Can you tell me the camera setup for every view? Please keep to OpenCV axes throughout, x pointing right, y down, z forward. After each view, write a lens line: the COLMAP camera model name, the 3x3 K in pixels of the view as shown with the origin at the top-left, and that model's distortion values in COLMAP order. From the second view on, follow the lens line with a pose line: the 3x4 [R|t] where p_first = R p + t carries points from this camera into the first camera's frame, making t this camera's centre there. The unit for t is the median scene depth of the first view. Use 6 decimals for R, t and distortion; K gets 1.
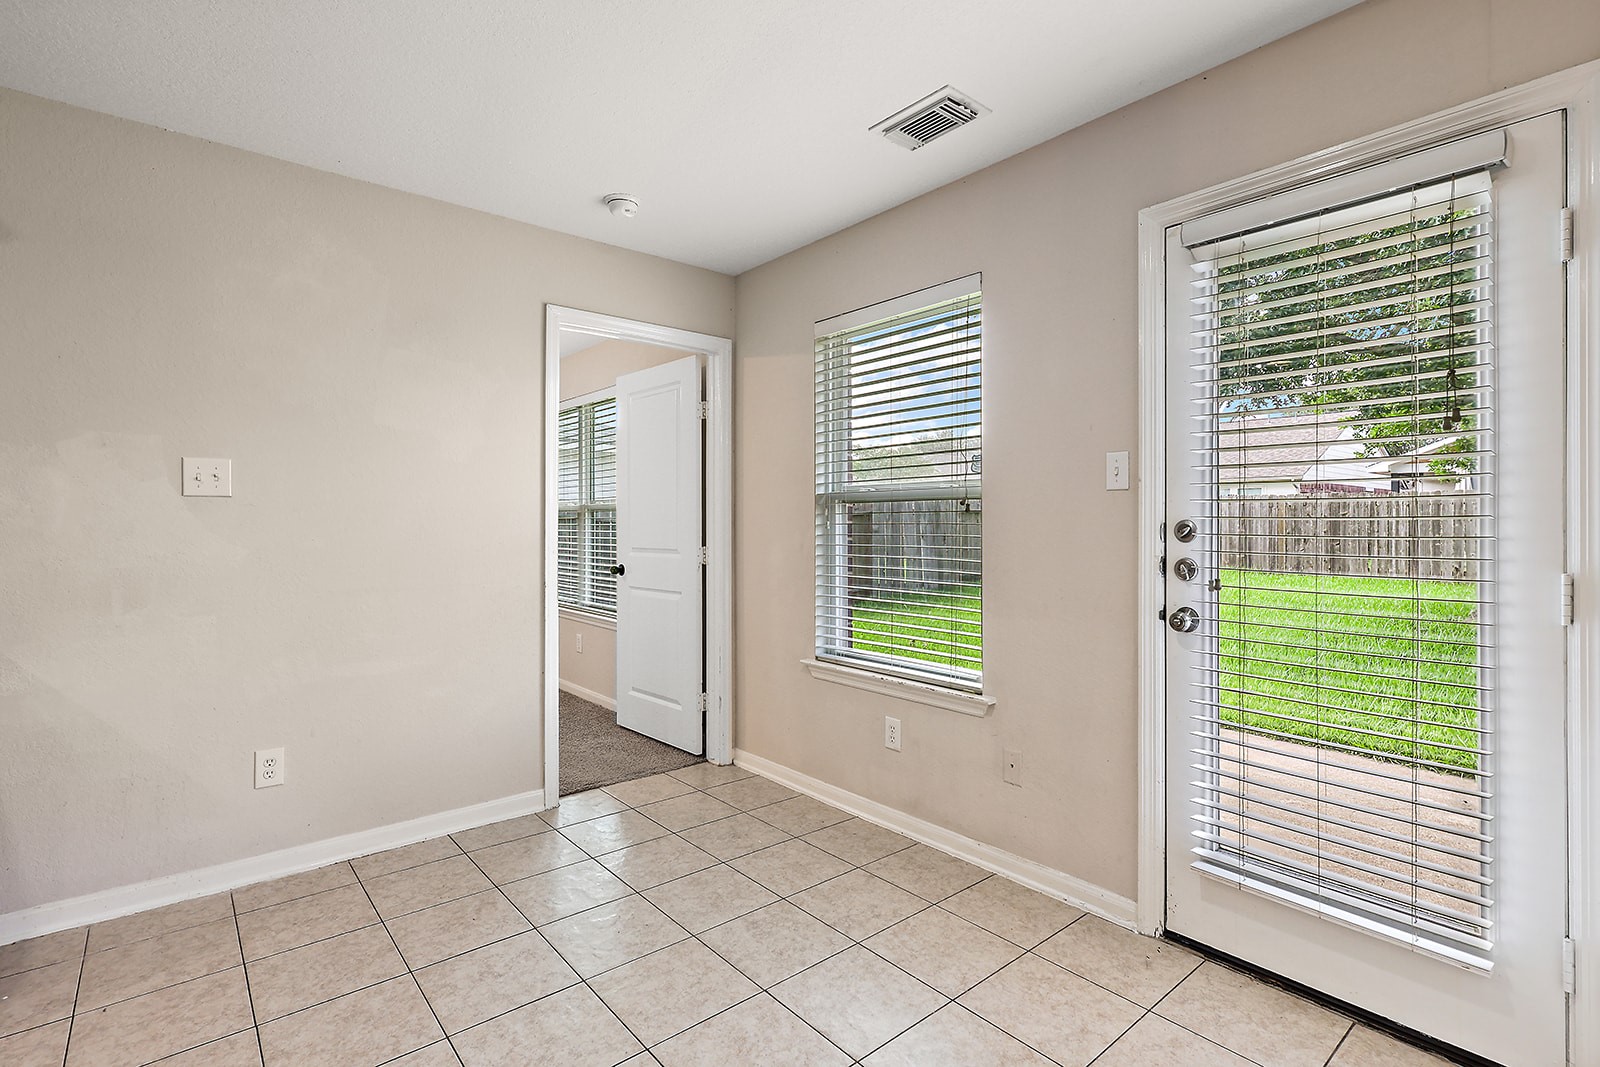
lens RADIAL K [[749.5, 0, 796.6], [0, 749.5, 523.2], [0, 0, 1]] dist [-0.000516, 0.000672]
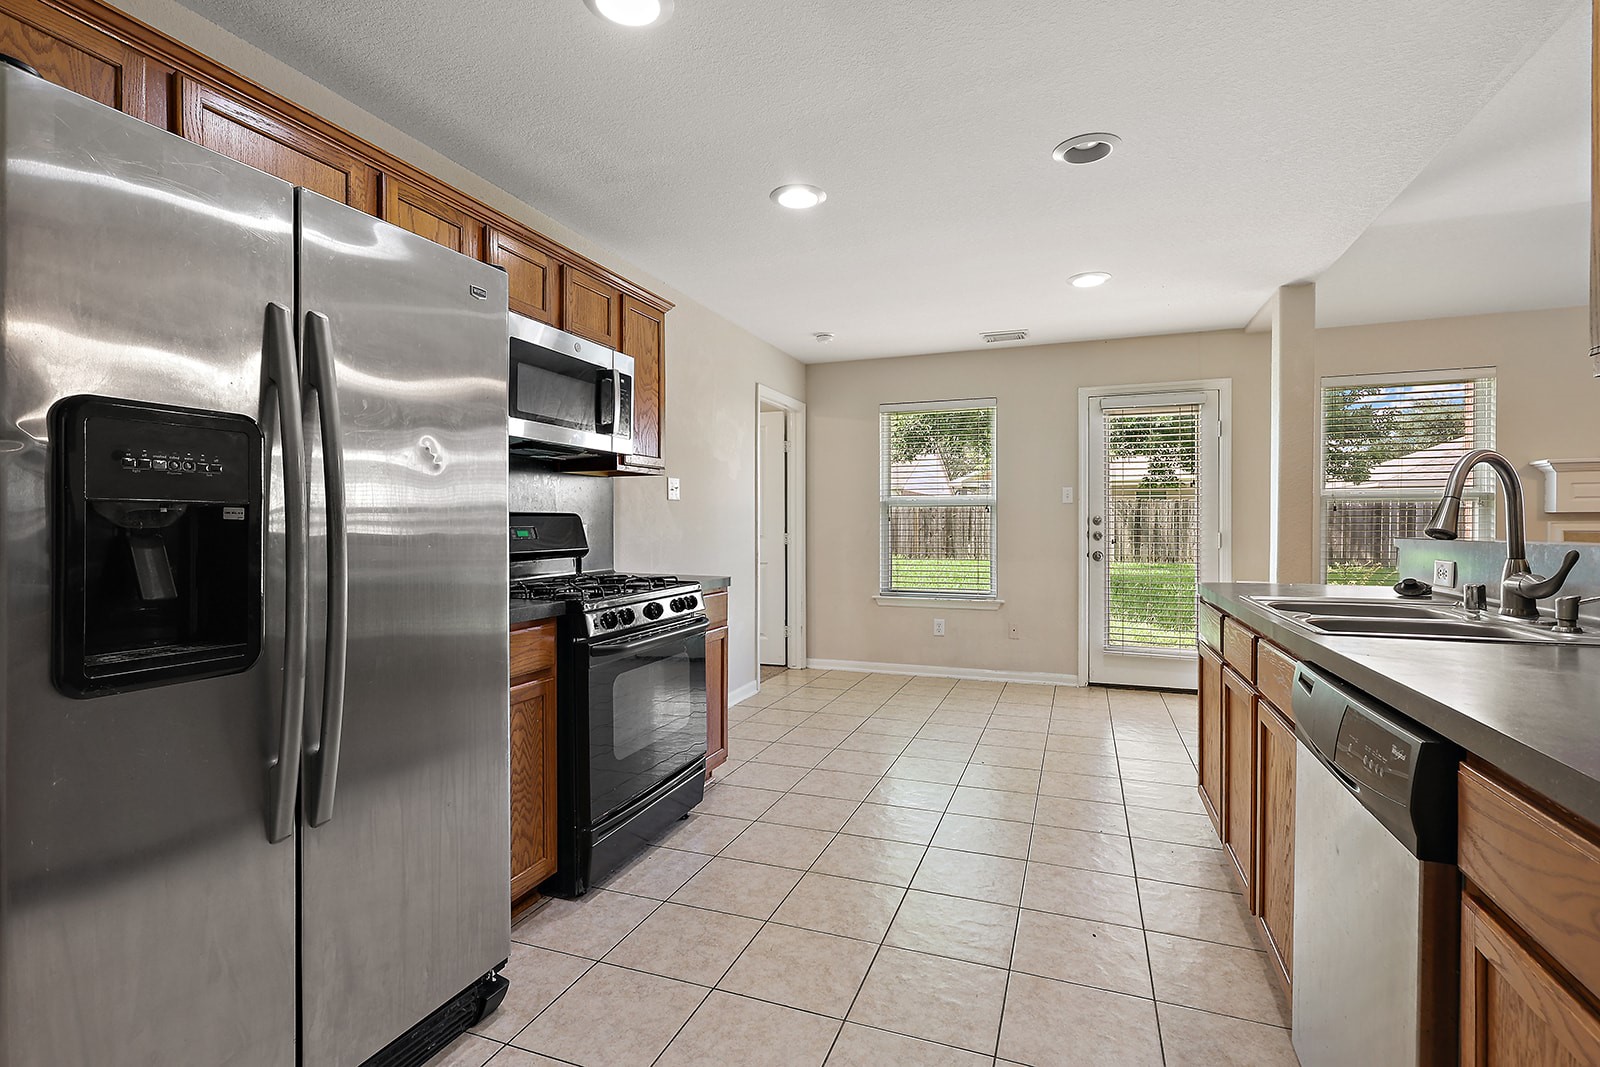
lens RADIAL K [[749.5, 0, 789.7], [0, 749.5, 527.1], [0, 0, 1]] dist [-0.000516, 0.000672]
pose [[0.875406, -0.002108, 0.483384, -1.126235], [0.000023, 0.999991, 0.004320, 0.015013], [-0.483389, -0.003771, 0.875398, -0.490433]]
